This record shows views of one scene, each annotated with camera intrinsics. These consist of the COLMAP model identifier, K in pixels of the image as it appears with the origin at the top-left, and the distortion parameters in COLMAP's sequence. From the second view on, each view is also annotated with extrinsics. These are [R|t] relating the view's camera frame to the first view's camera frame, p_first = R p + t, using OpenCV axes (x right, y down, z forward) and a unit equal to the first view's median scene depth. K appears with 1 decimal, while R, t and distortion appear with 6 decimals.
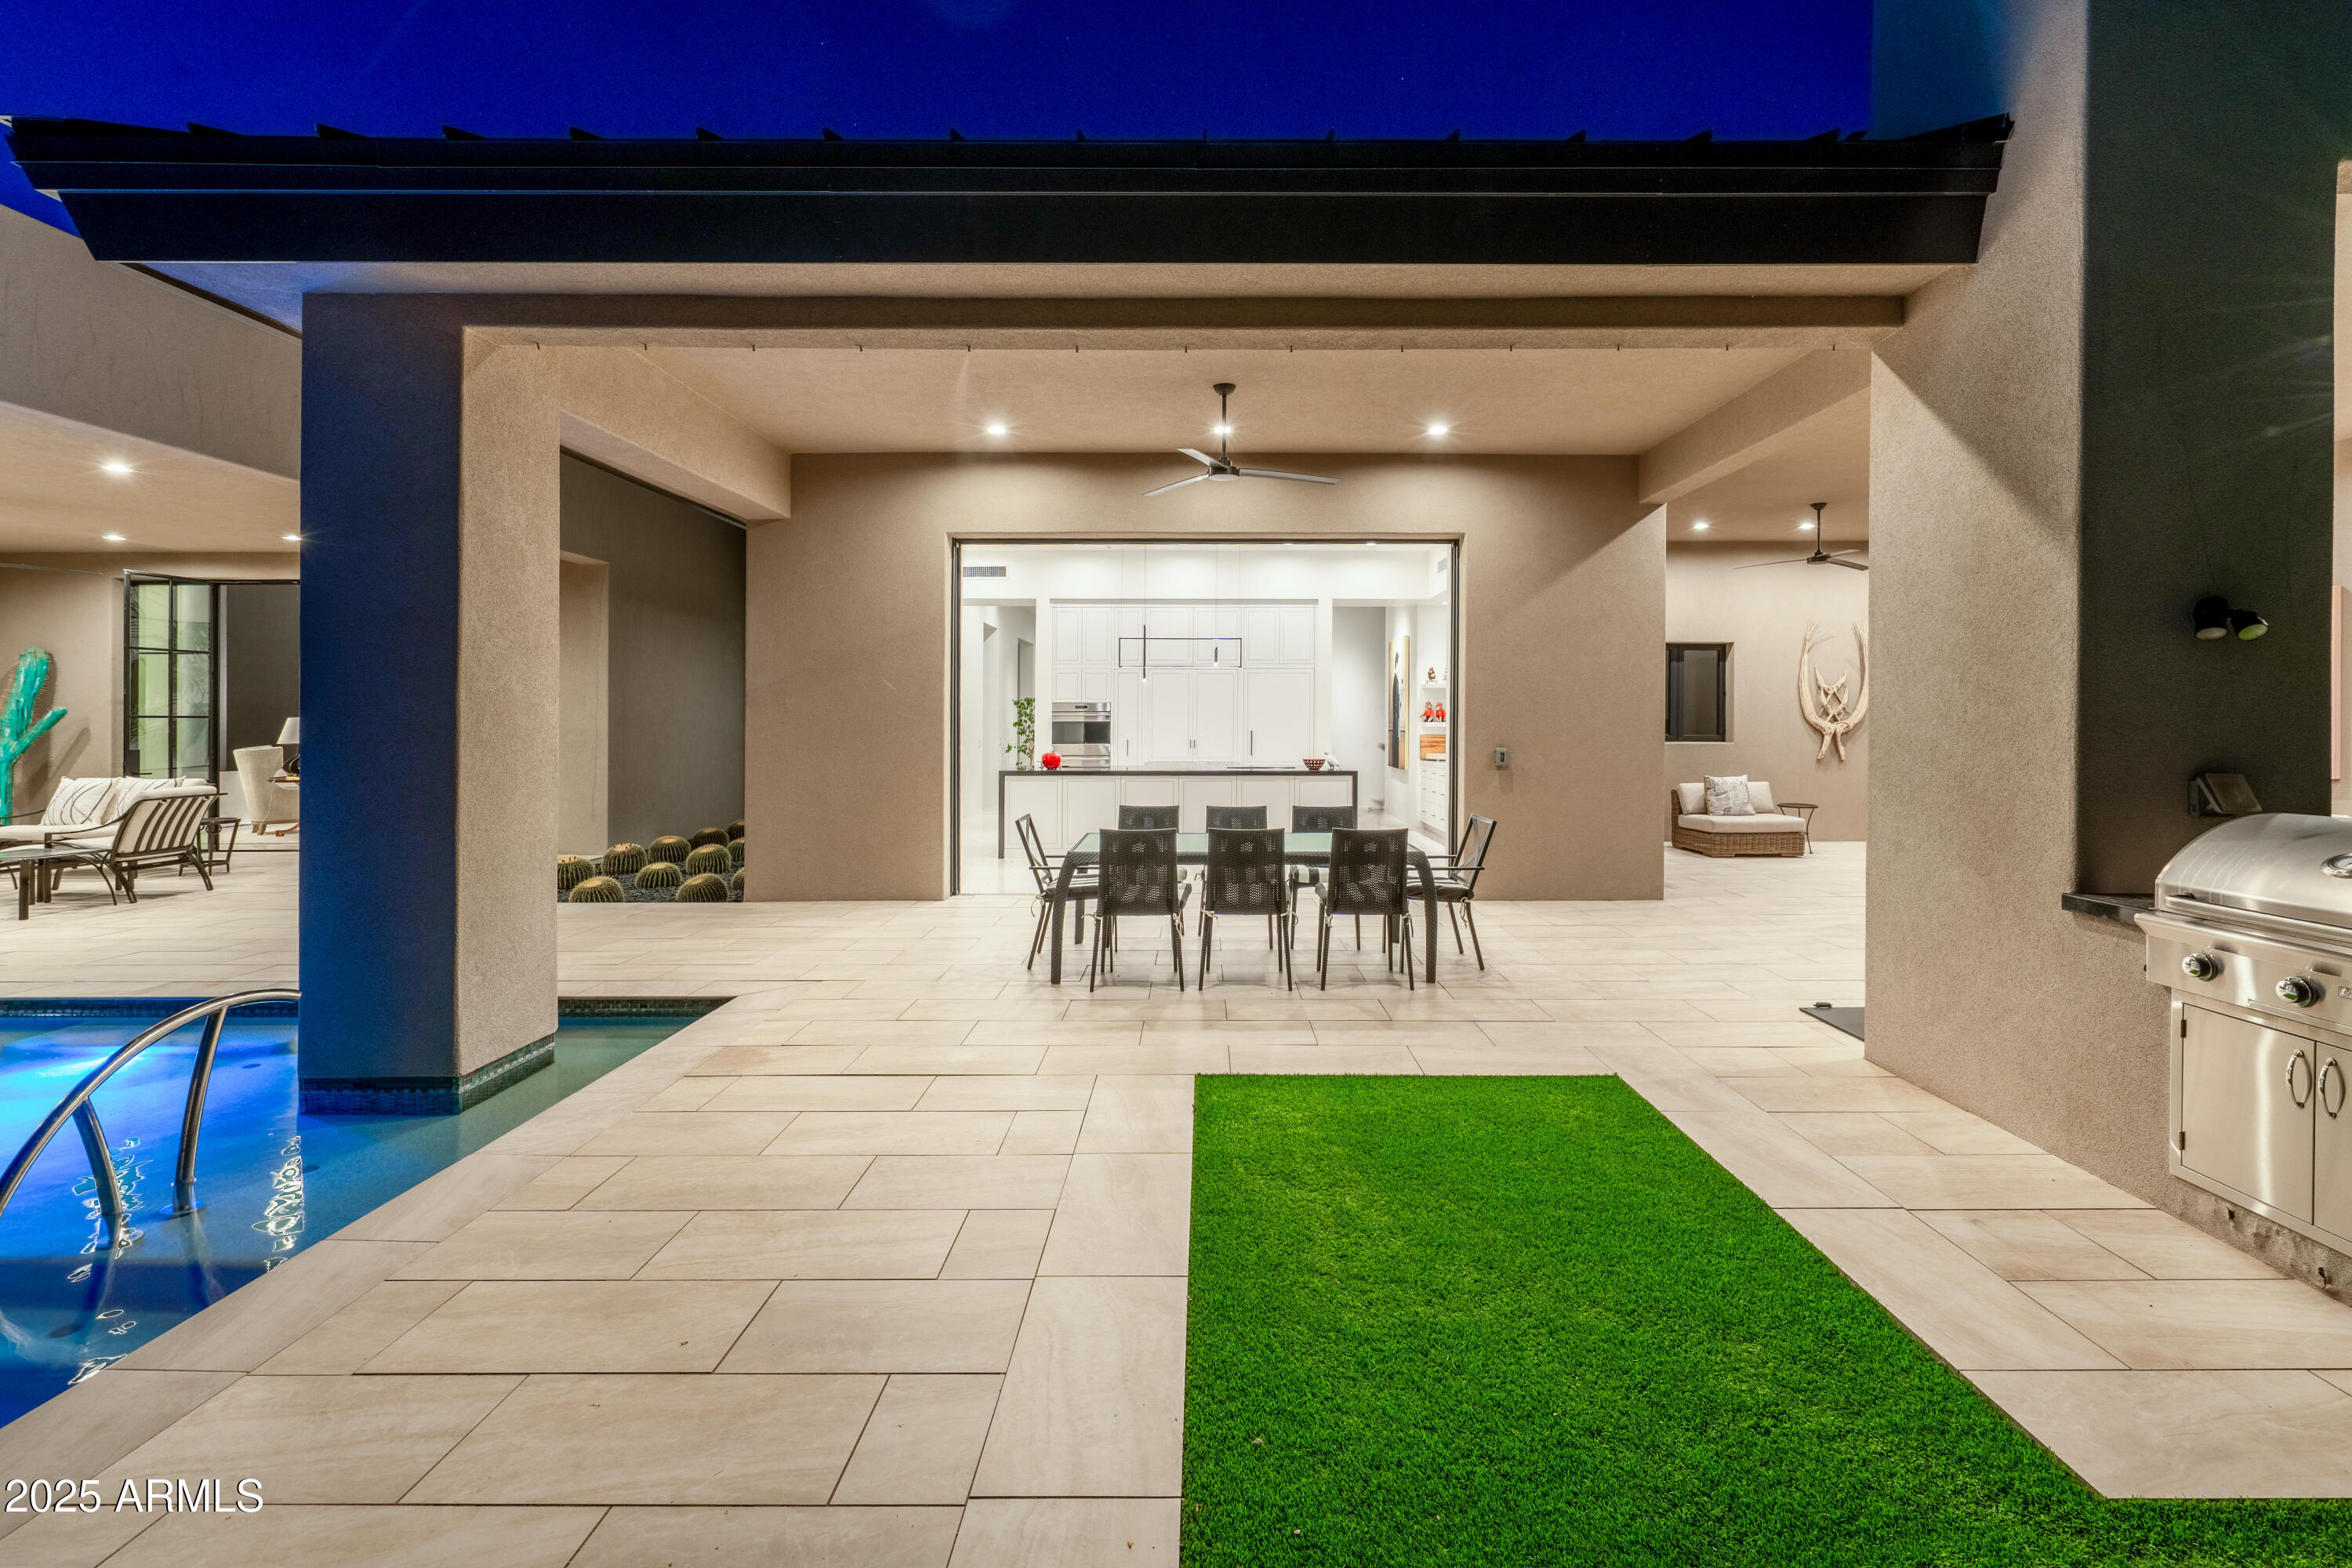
lens RADIAL K [[1090.2, 0, 1216.3], [0, 1090.2, 726.6], [0, 0, 1]] dist [0.001253, 0.000271]
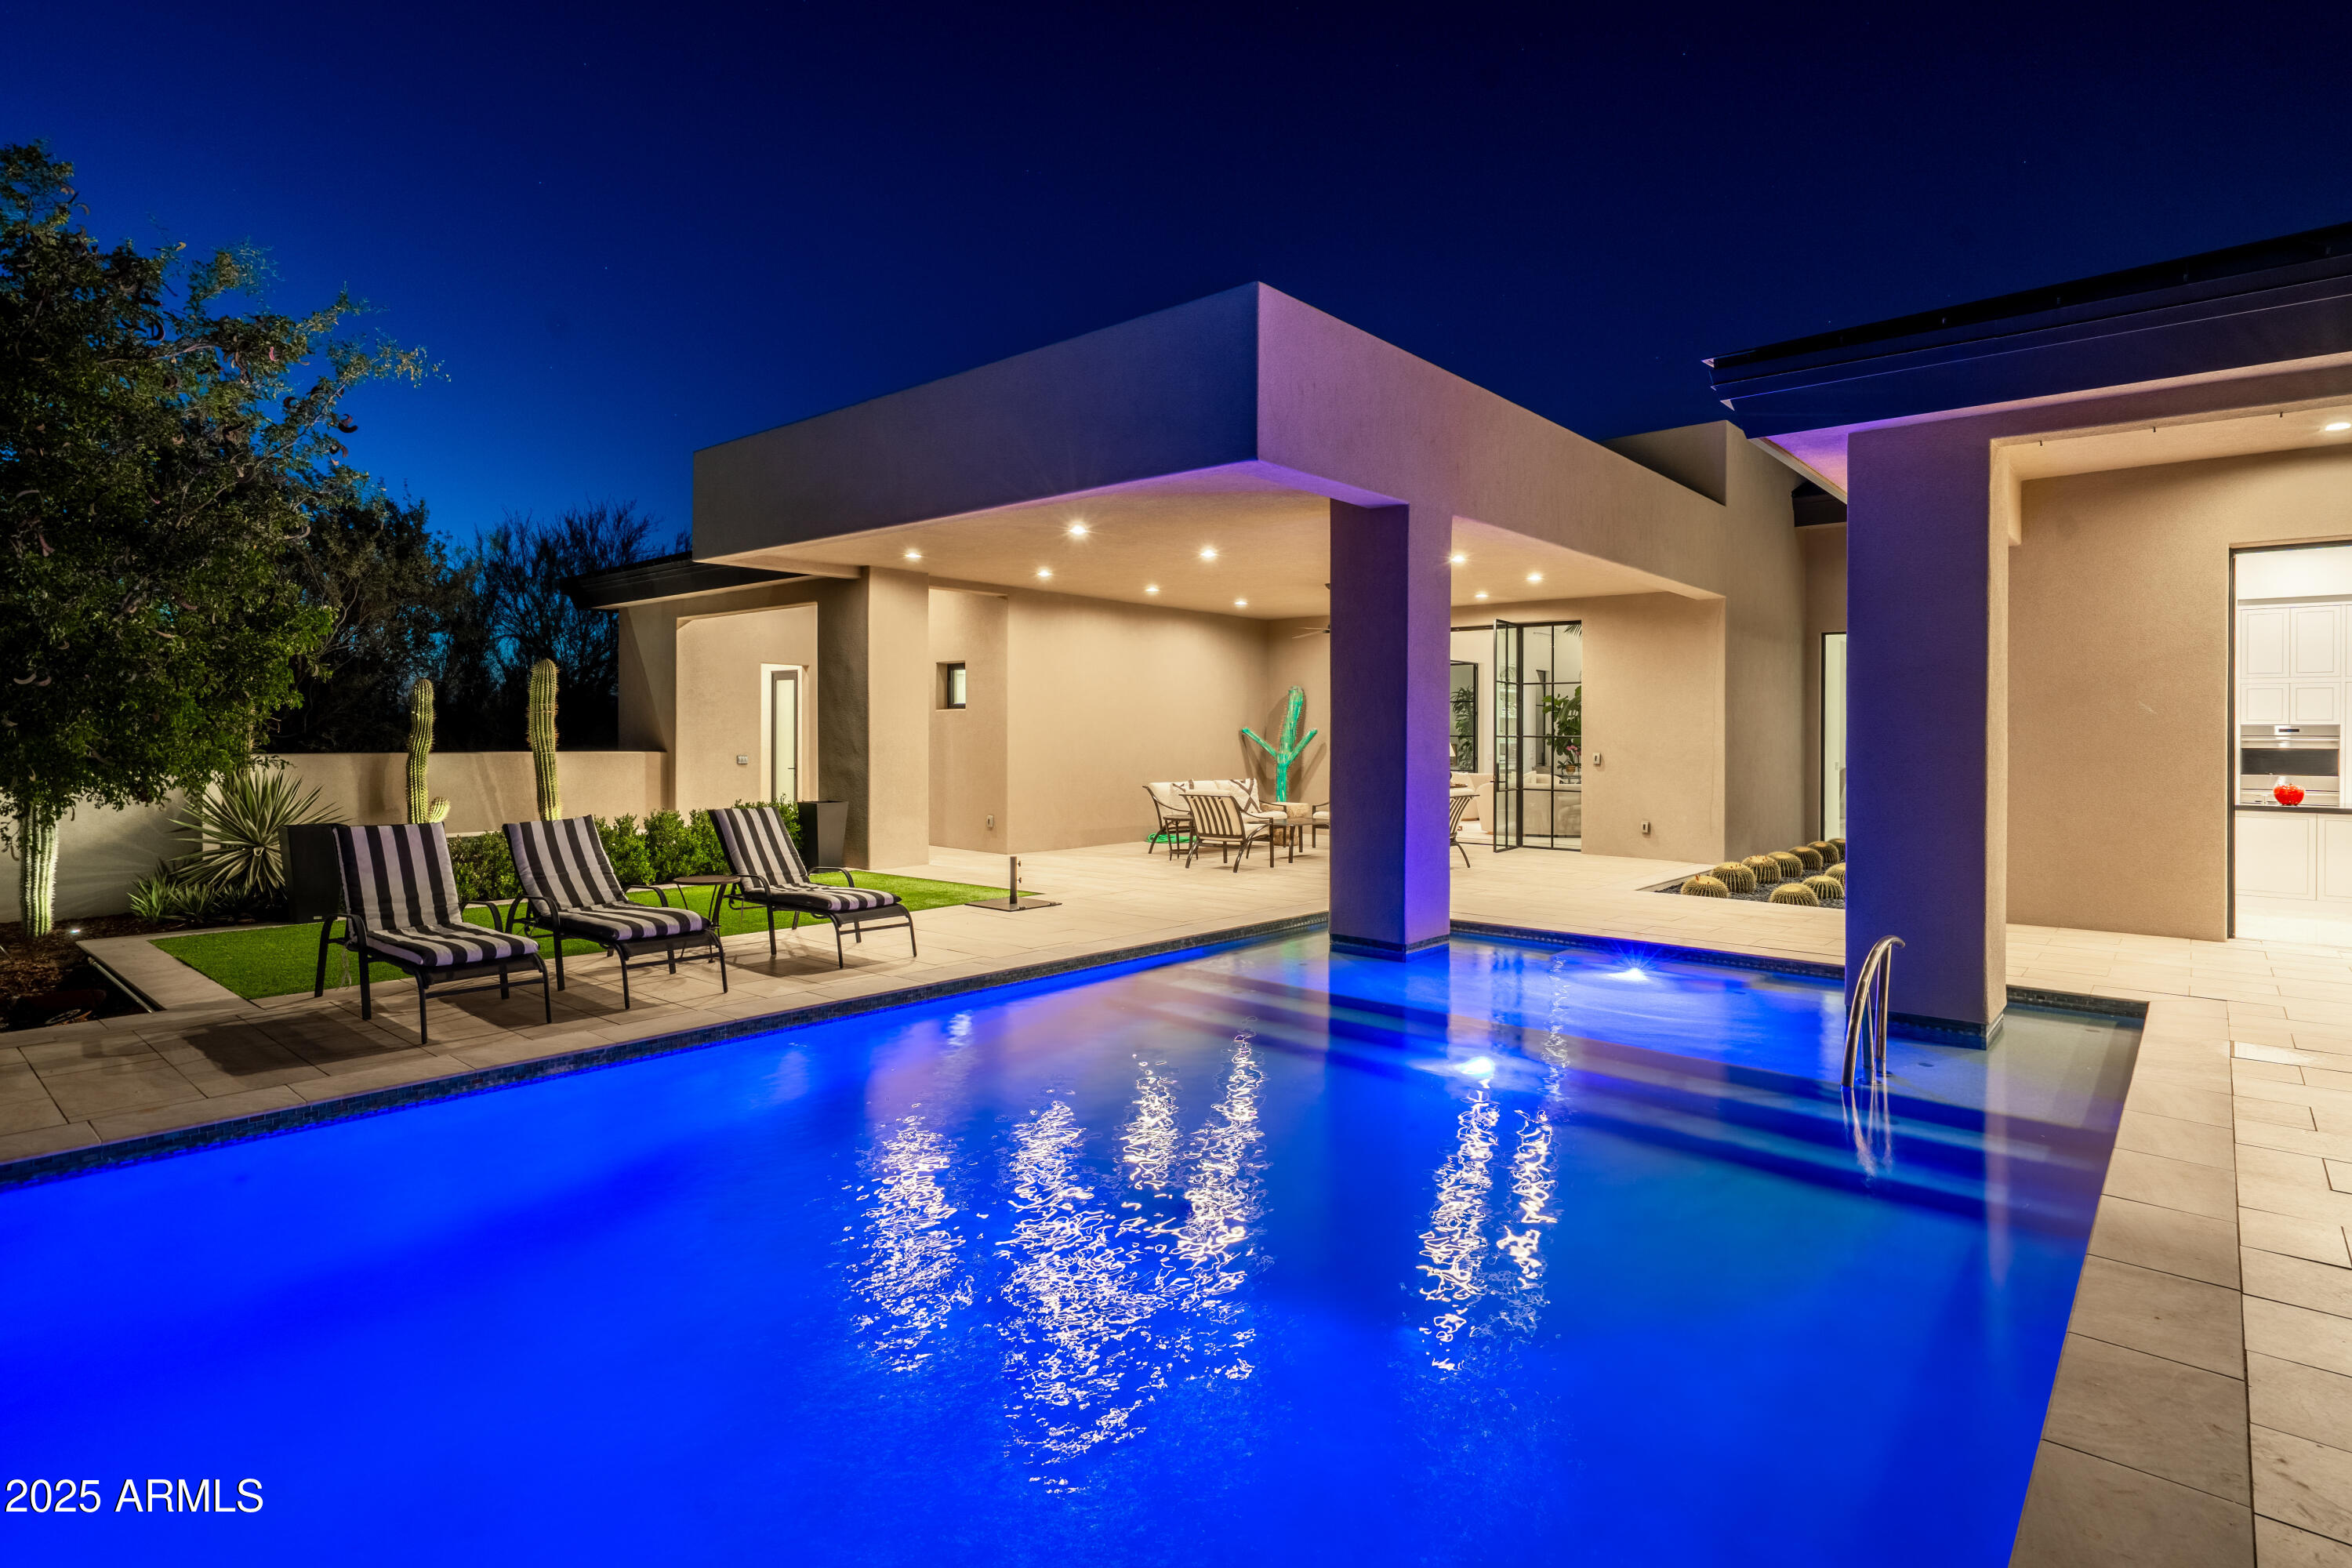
lens RADIAL K [[1190.7, 0, 1172.5], [0, 1190.7, 737.3], [0, 0, 1]] dist [0.012892, 0.000150]
pose [[0.758158, 0.007767, -0.652025, -0.214079], [-0.008575, 0.999961, 0.001941, -0.008237], [0.652015, 0.004120, 0.758195, -0.284532]]
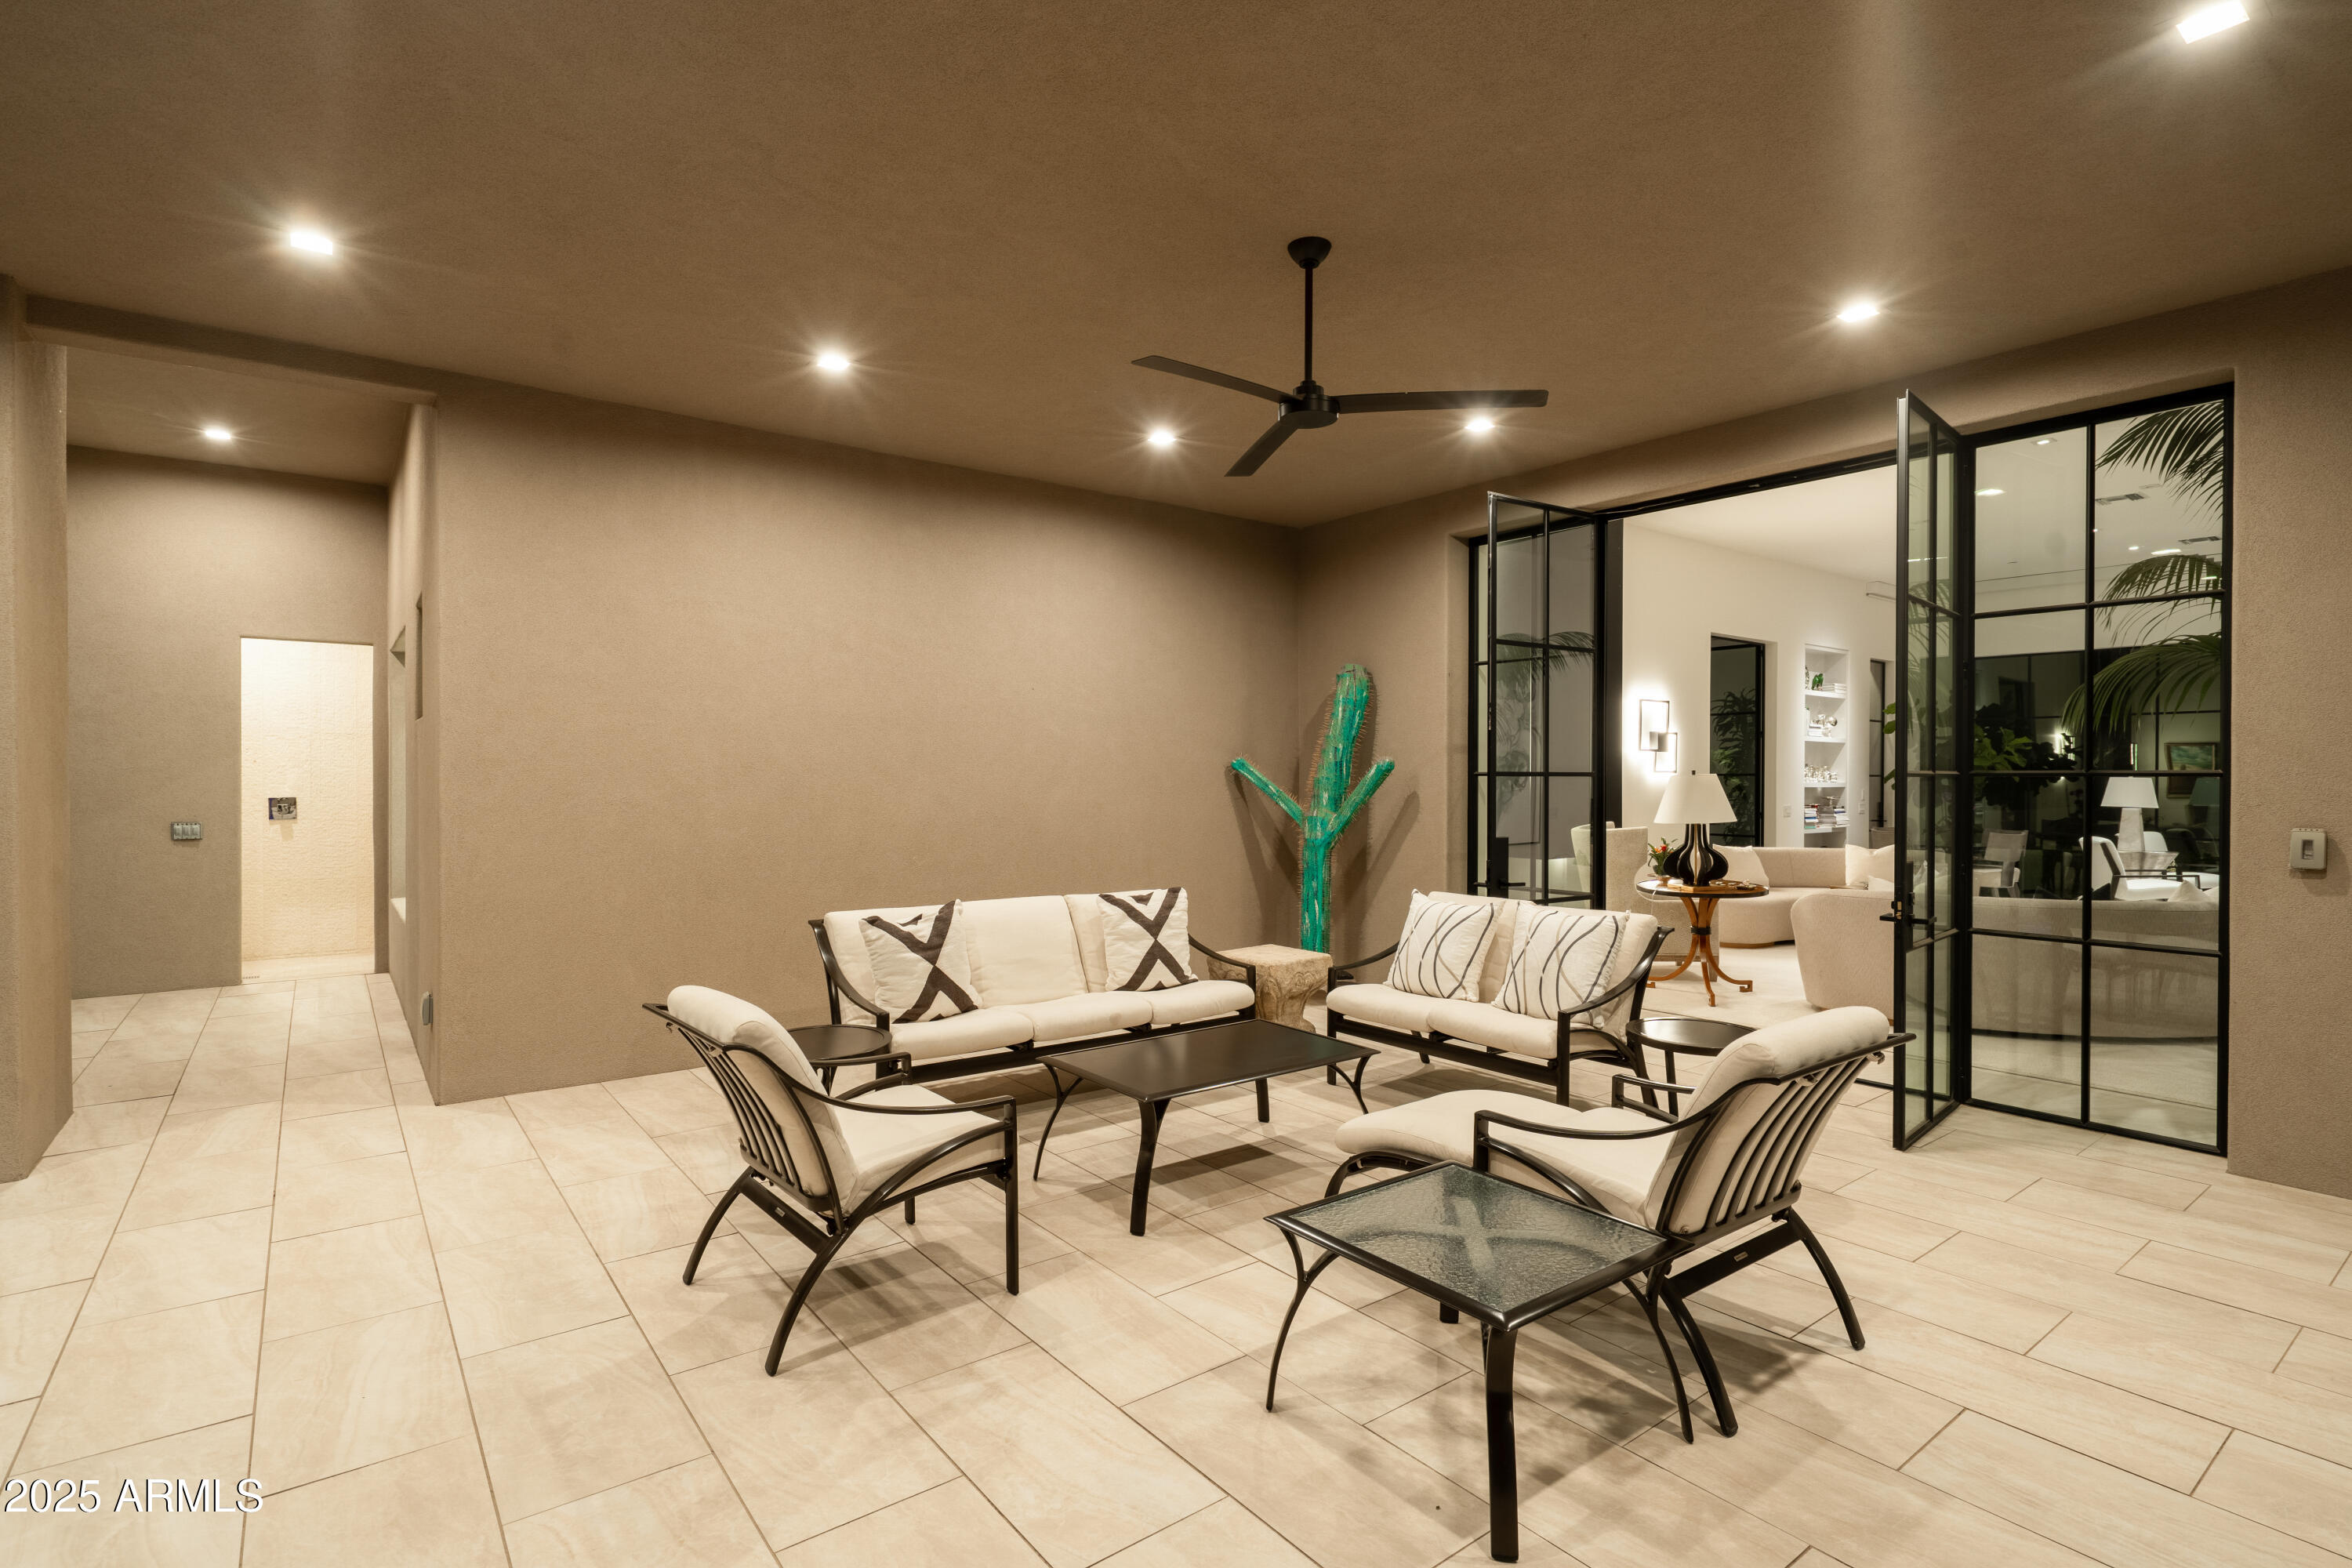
lens RADIAL K [[1122.4, 0, 1176.0], [0, 1122.4, 784.0], [0, 0, 1]] dist [-0.000040, -0.000102]
pose [[0.610611, 0.007951, -0.791891, -0.672892], [-0.004003, 0.999968, 0.006954, -0.007673], [0.791920, -0.001076, 0.610623, 0.558938]]
